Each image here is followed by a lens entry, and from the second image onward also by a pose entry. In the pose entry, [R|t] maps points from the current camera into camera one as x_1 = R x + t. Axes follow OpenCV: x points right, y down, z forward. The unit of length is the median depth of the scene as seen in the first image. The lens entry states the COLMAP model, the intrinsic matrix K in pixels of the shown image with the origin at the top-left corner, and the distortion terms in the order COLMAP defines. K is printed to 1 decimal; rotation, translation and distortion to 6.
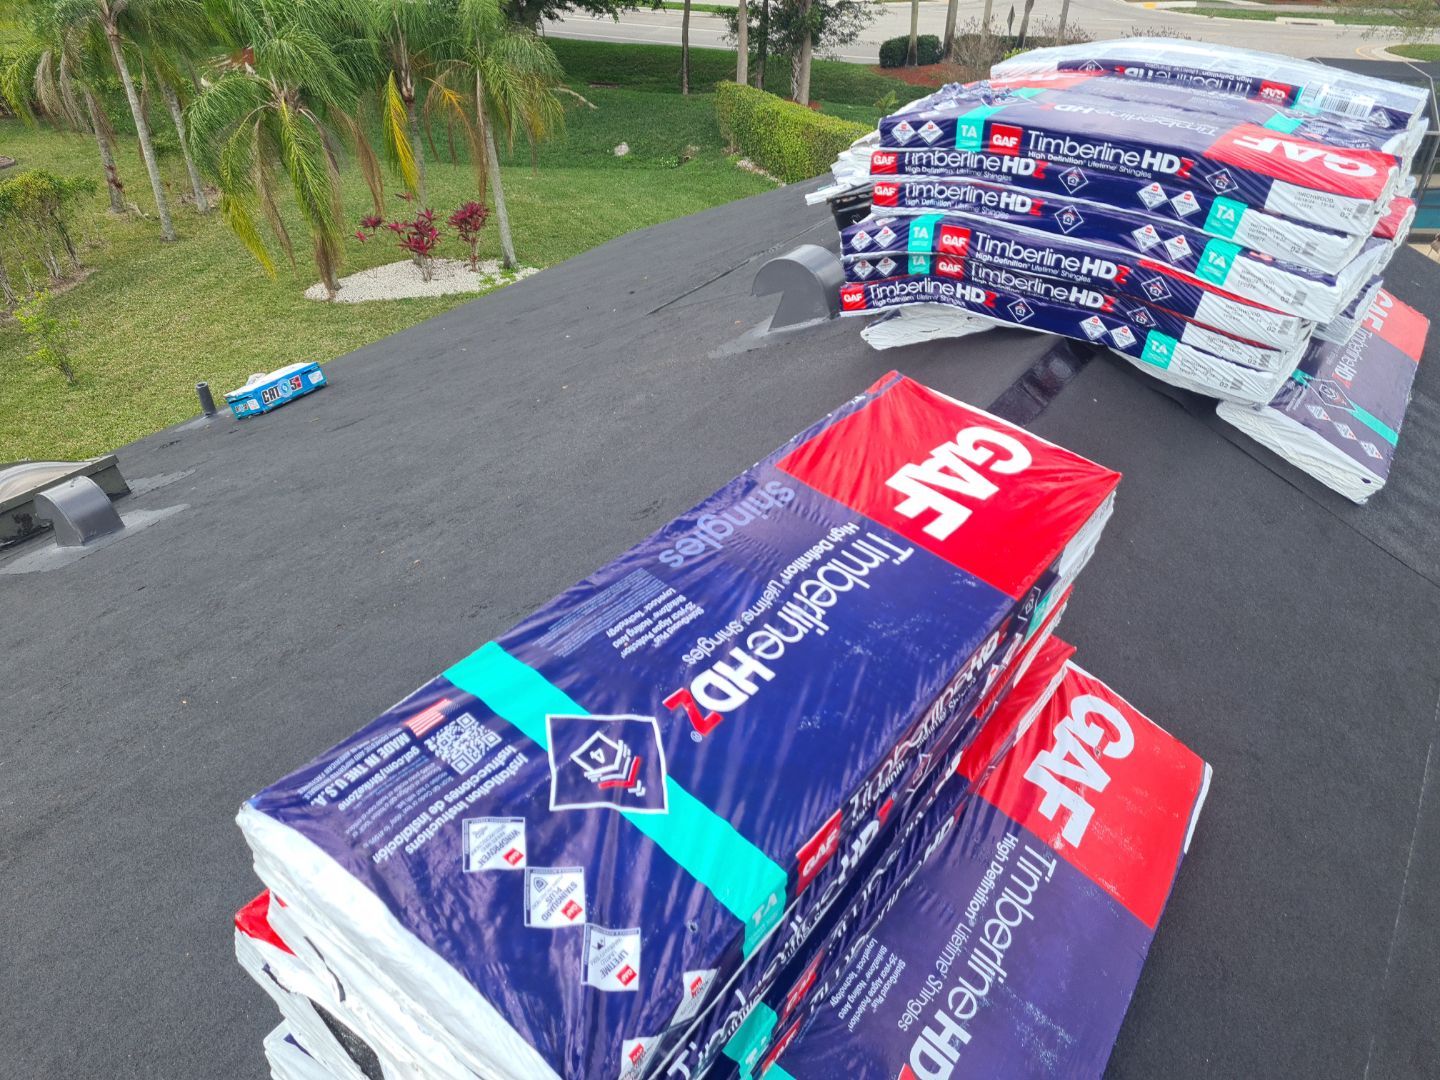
lens RADIAL K [[1086.4, 0, 717.0], [0, 1086.4, 546.0], [0, 0, 1]] dist [0.069997, -0.051991]
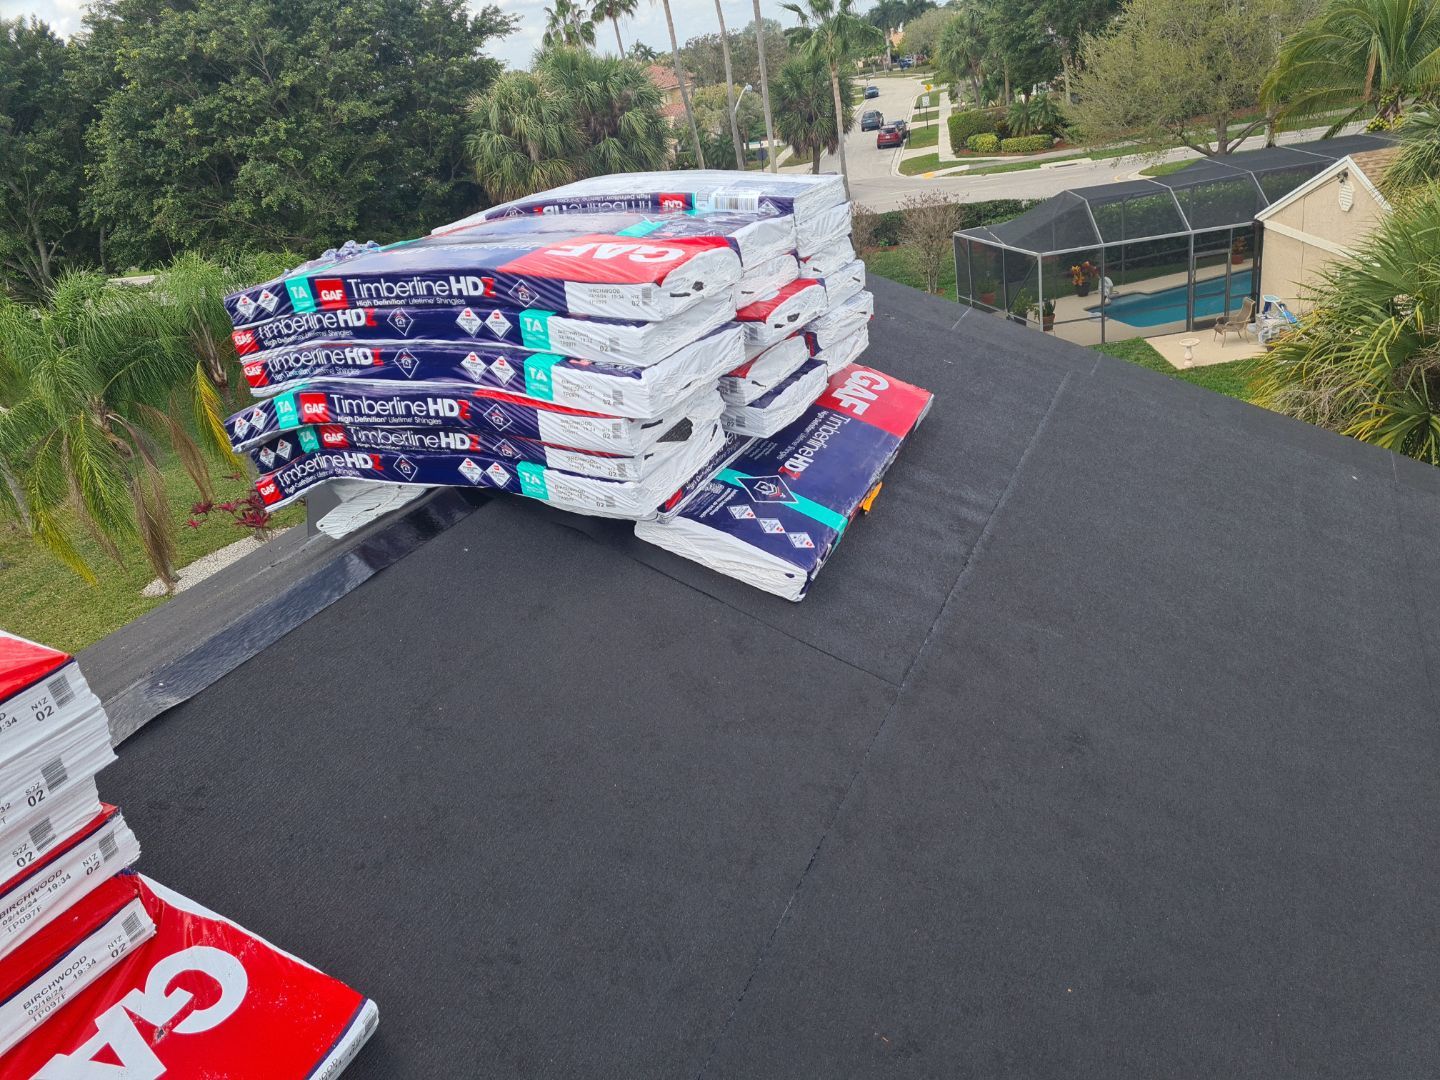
lens RADIAL K [[1086.4, 0, 728.1], [0, 1086.4, 554.1], [0, 0, 1]] dist [0.069997, -0.051991]
pose [[0.974143, -0.207750, 0.088795, 0.454259], [0.219774, 0.962467, -0.159237, 0.052988], [-0.052381, 0.174635, 0.983239, 0.129480]]
